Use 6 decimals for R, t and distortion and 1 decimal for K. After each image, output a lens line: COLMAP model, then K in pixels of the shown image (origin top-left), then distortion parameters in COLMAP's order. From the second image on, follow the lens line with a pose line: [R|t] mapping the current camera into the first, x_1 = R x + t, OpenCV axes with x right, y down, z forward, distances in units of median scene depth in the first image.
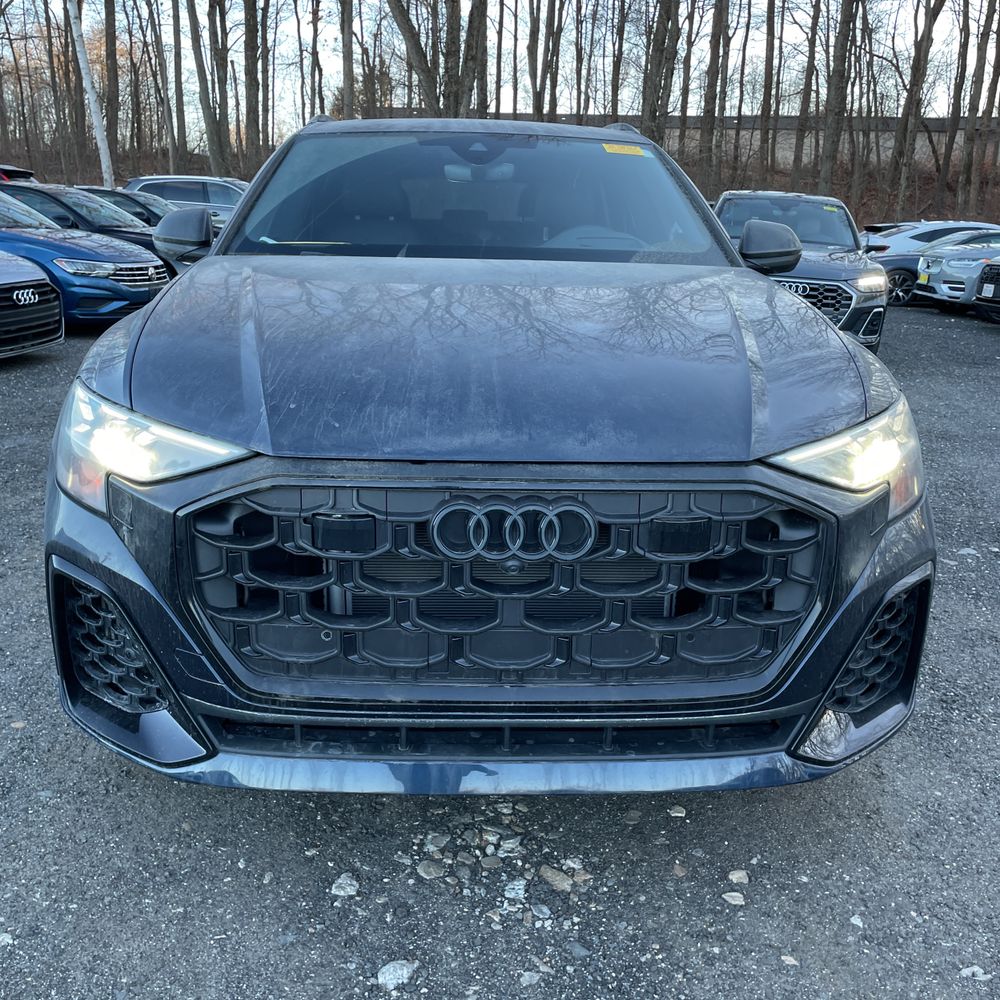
lens RADIAL K [[1006.0, 0, 497.9], [0, 1006.0, 529.8], [0, 0, 1]] dist [0.036617, 0.000000]
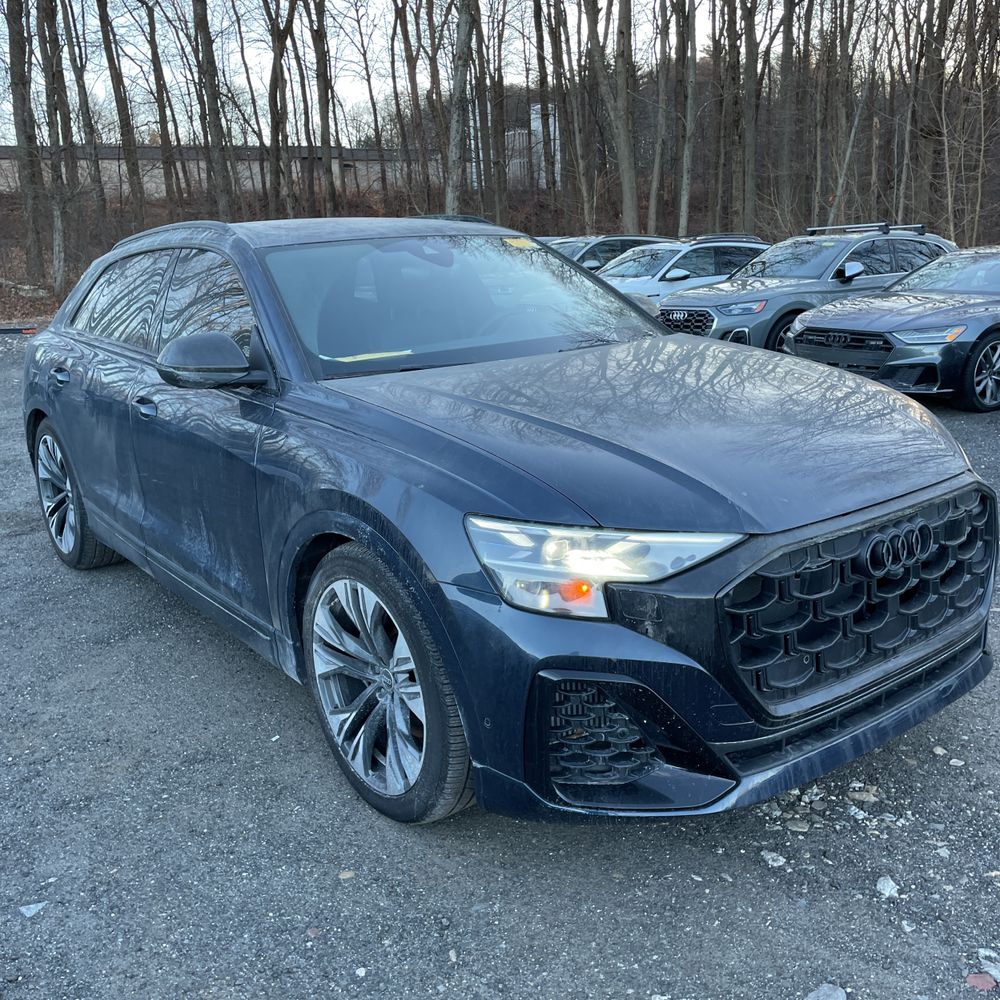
lens RADIAL K [[1006.0, 0, 508.5], [0, 1006.0, 520.6], [0, 0, 1]] dist [0.036617, 0.000000]
pose [[0.817190, -0.212640, 0.535710, -1.088309], [0.228496, 0.972819, 0.037587, -0.197005], [-0.529141, 0.091692, 0.843565, 0.072108]]
